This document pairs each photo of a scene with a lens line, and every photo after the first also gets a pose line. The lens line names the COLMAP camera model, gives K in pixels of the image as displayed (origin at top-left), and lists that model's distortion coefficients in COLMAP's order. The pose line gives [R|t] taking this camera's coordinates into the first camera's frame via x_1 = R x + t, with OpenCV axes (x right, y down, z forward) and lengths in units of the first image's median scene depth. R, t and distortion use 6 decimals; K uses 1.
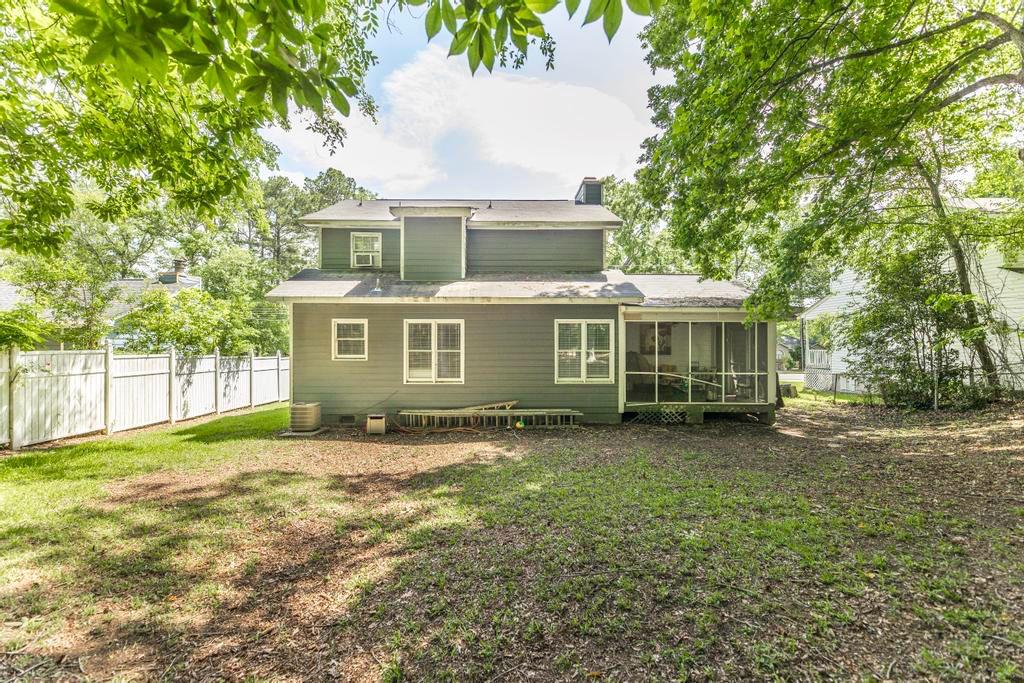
lens RADIAL K [[414.0, 0, 514.2], [0, 414.0, 346.9], [0, 0, 1]] dist [-0.002036, -0.000321]
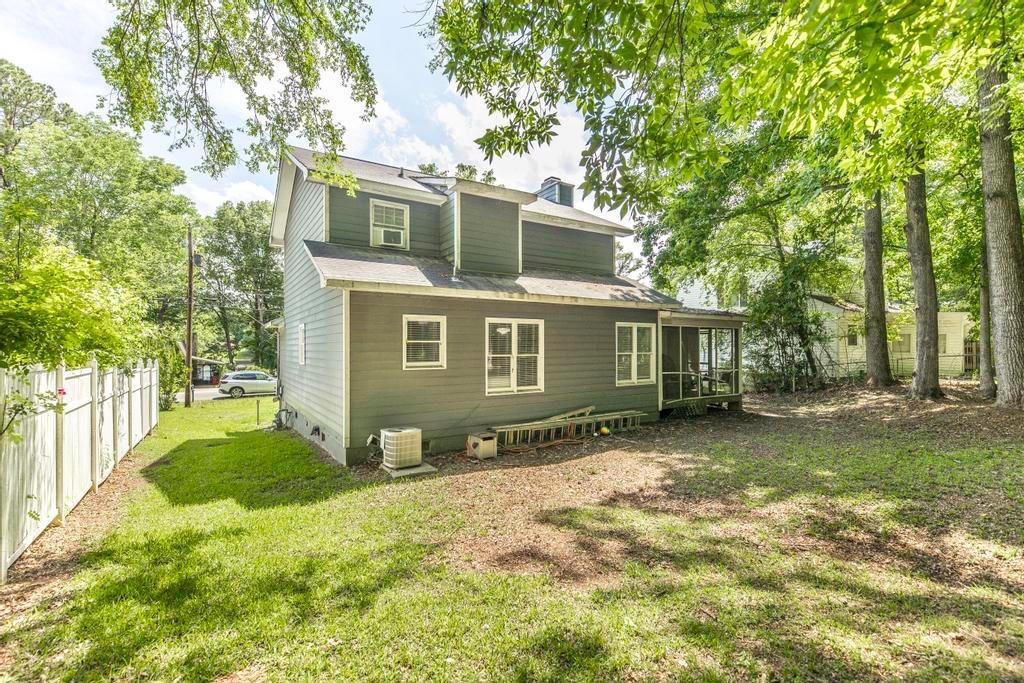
lens RADIAL K [[454.2, 0, 513.2], [0, 454.2, 338.5], [0, 0, 1]] dist [0.005429, 0.000460]
pose [[0.850569, 0.004756, 0.525841, -0.694302], [0.008093, 0.999722, -0.022134, -0.004572], [-0.525801, 0.023082, 0.850295, 0.194368]]
